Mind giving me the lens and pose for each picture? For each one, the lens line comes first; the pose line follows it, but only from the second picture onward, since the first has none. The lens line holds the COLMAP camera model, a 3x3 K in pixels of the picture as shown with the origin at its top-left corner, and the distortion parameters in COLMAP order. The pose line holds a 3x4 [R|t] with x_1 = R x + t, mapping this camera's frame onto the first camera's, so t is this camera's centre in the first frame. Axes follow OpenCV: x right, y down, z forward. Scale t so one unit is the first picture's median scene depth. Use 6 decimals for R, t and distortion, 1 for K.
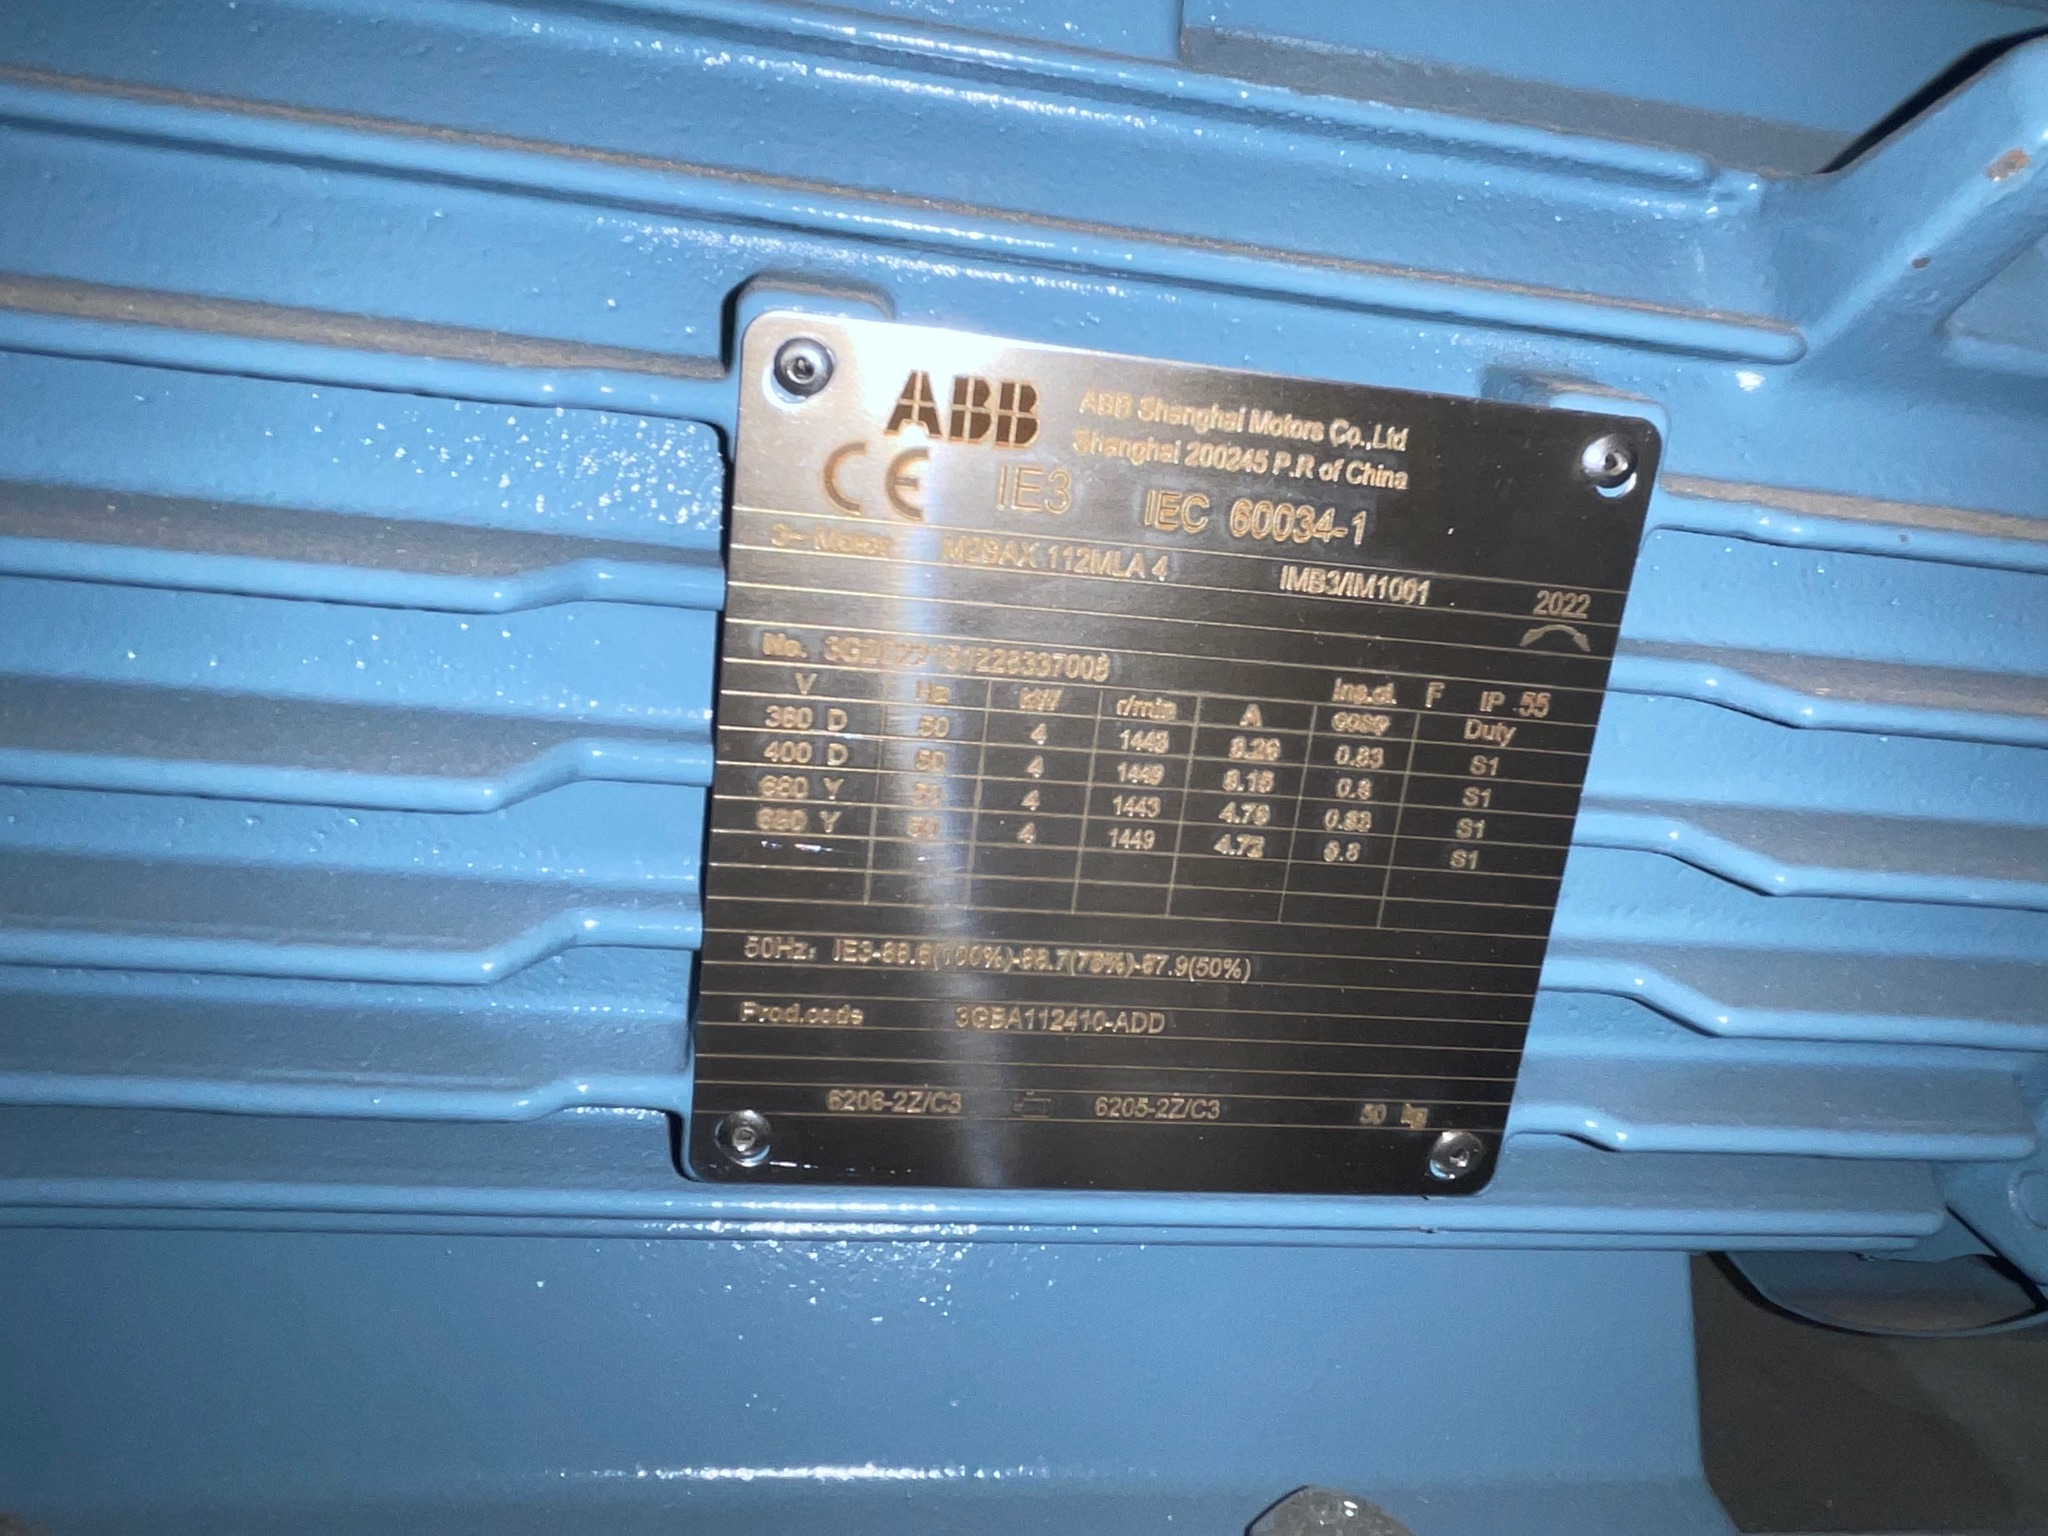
lens RADIAL K [[1452.6, 0, 1020.7], [0, 1452.6, 769.5], [0, 0, 1]] dist [-0.002584, -0.010919]
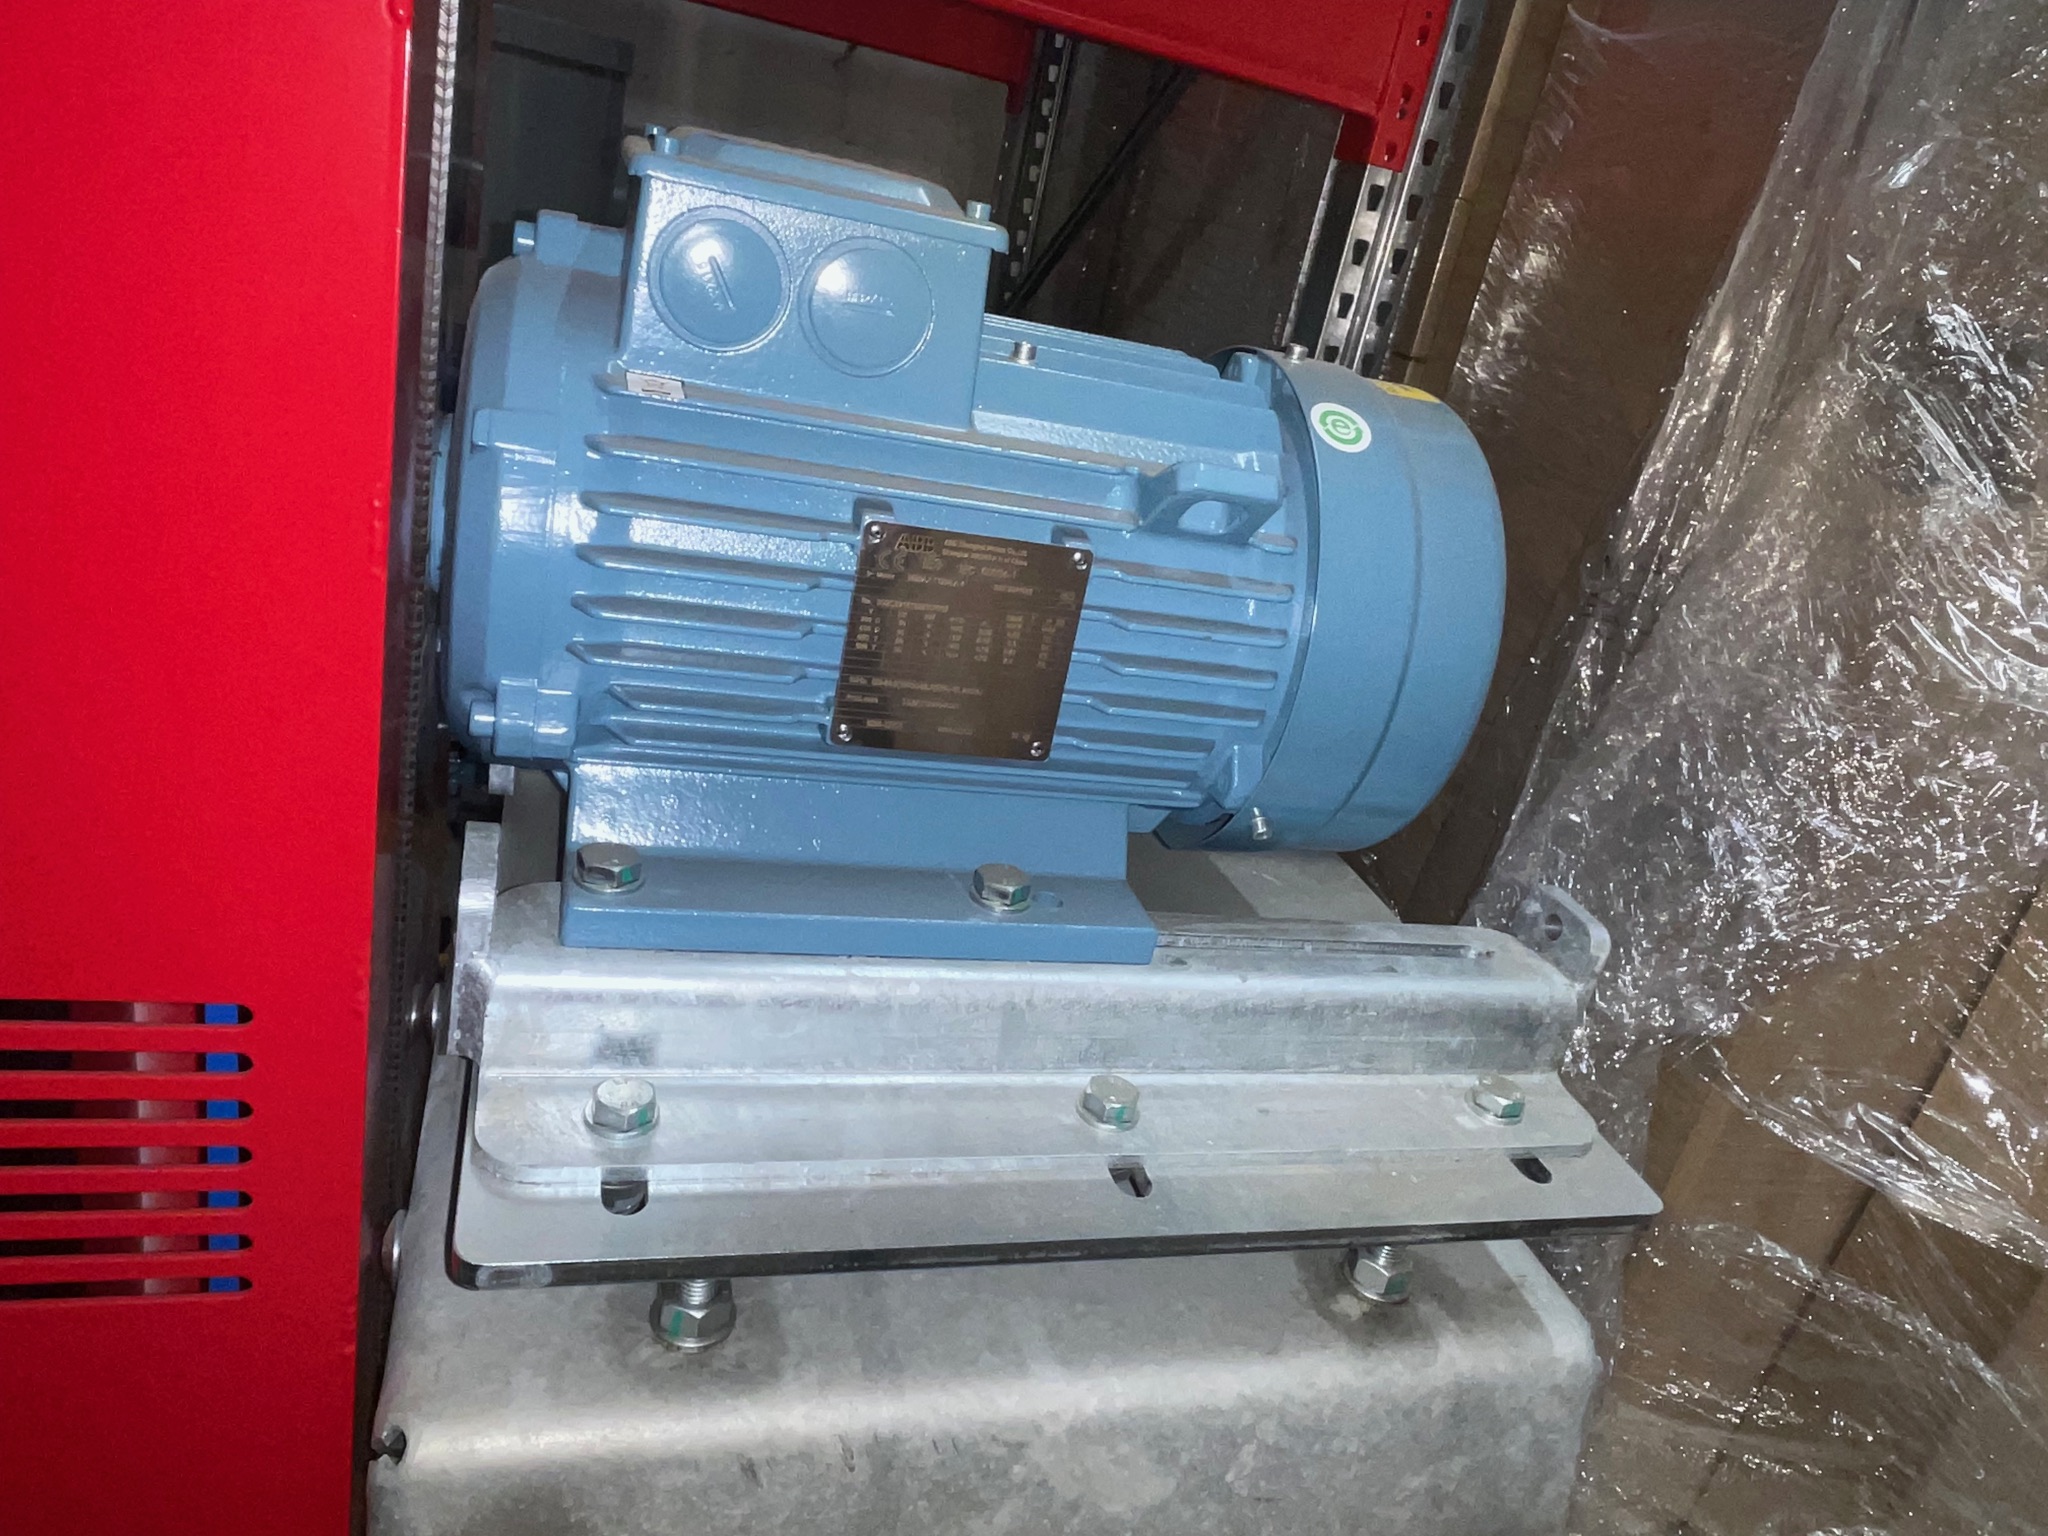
lens RADIAL K [[1452.6, 0, 1021.8], [0, 1452.6, 771.1], [0, 0, 1]] dist [-0.002584, -0.010919]
pose [[0.982578, 0.020991, 0.184660, -0.426871], [-0.039007, 0.994763, 0.094474, -0.013483], [-0.181710, -0.100031, 0.978251, -2.693240]]
